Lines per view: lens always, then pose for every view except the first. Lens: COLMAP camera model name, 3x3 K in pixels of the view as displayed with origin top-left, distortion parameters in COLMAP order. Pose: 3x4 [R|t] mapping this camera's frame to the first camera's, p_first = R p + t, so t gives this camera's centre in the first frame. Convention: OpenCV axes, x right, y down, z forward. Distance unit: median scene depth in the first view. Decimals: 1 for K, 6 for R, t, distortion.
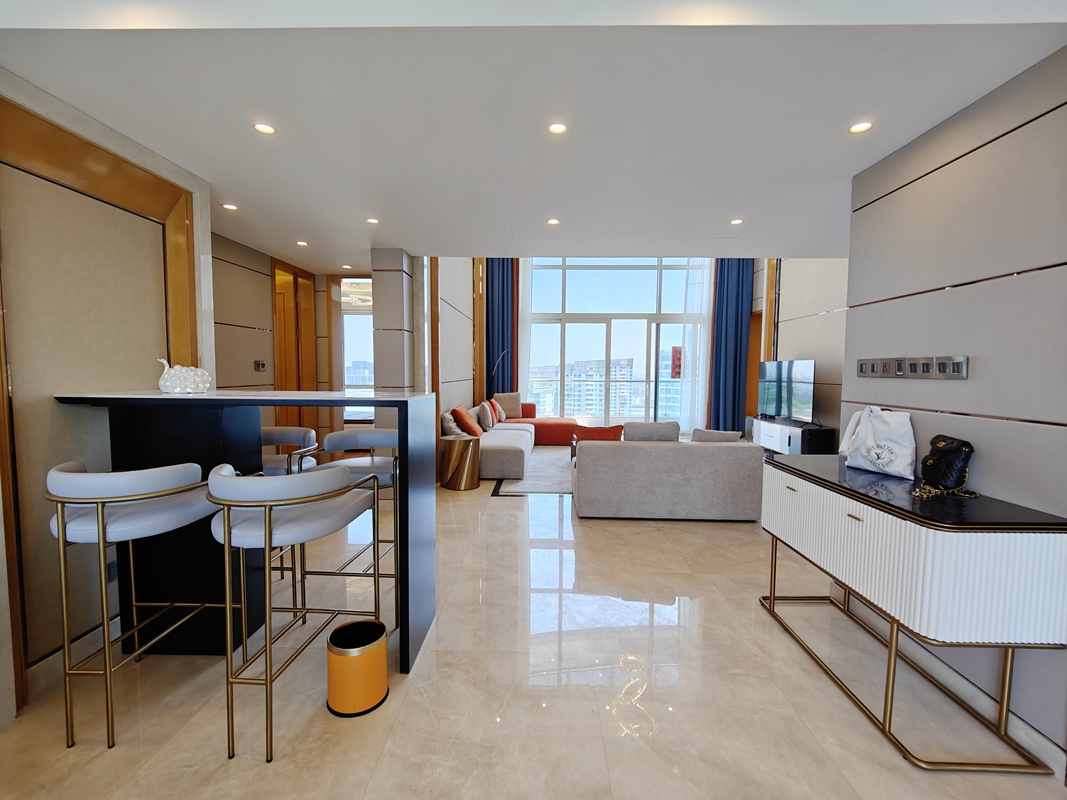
lens RADIAL K [[465.5, 0, 536.7], [0, 465.5, 403.4], [0, 0, 1]] dist [-0.008533, -0.001518]
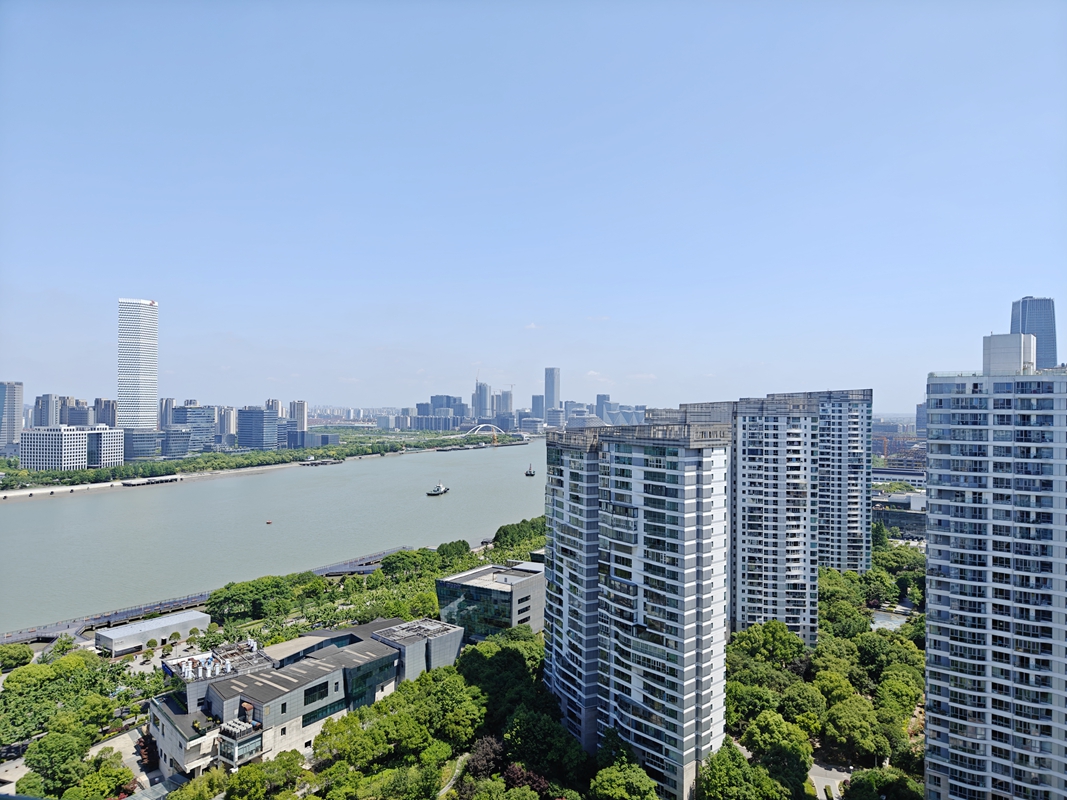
lens RADIAL K [[717.5, 0, 541.0], [0, 717.5, 410.2], [0, 0, 1]] dist [0.030705, -0.030091]
pose [[0.975731, 0.007449, -0.218844, 0.040343], [-0.022095, 0.997670, -0.064553, -0.057102], [0.217853, 0.067822, 0.973622, 0.772019]]
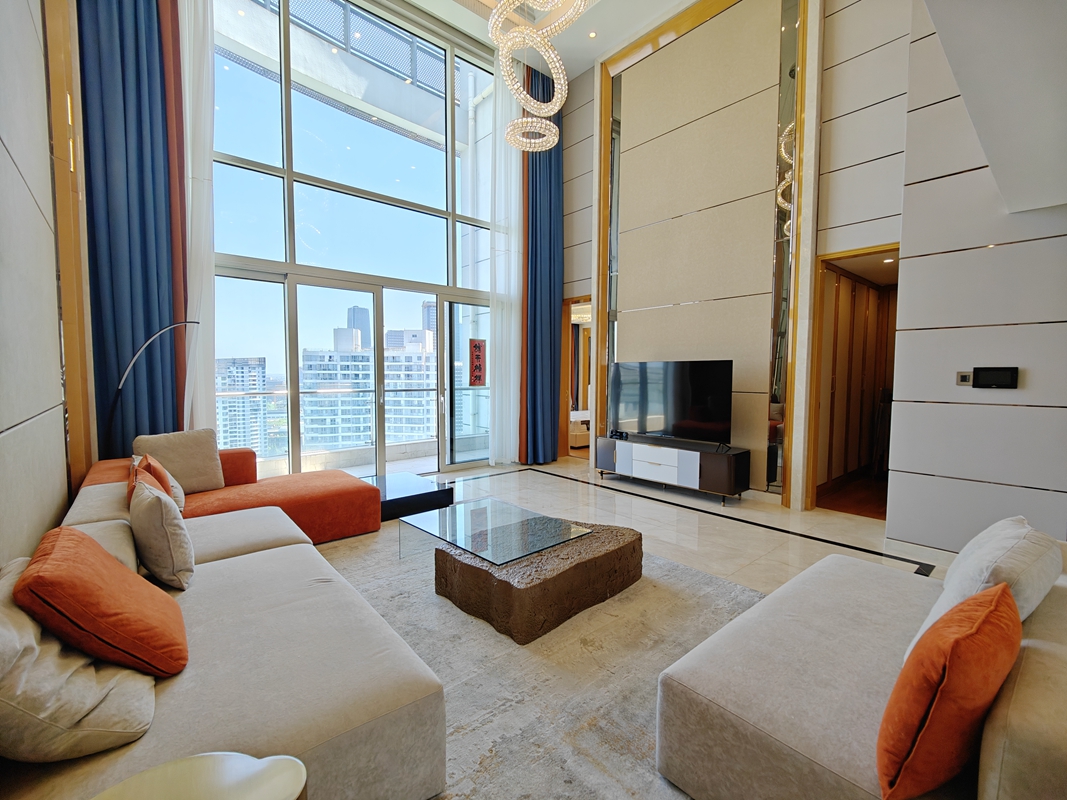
lens RADIAL K [[465.5, 0, 544.8], [0, 465.5, 396.3], [0, 0, 1]] dist [-0.008533, -0.001518]
pose [[0.728559, -0.033723, 0.684152, -0.094223], [0.045090, 0.998982, 0.001225, -0.034340], [-0.683497, 0.029956, 0.729338, 0.433220]]
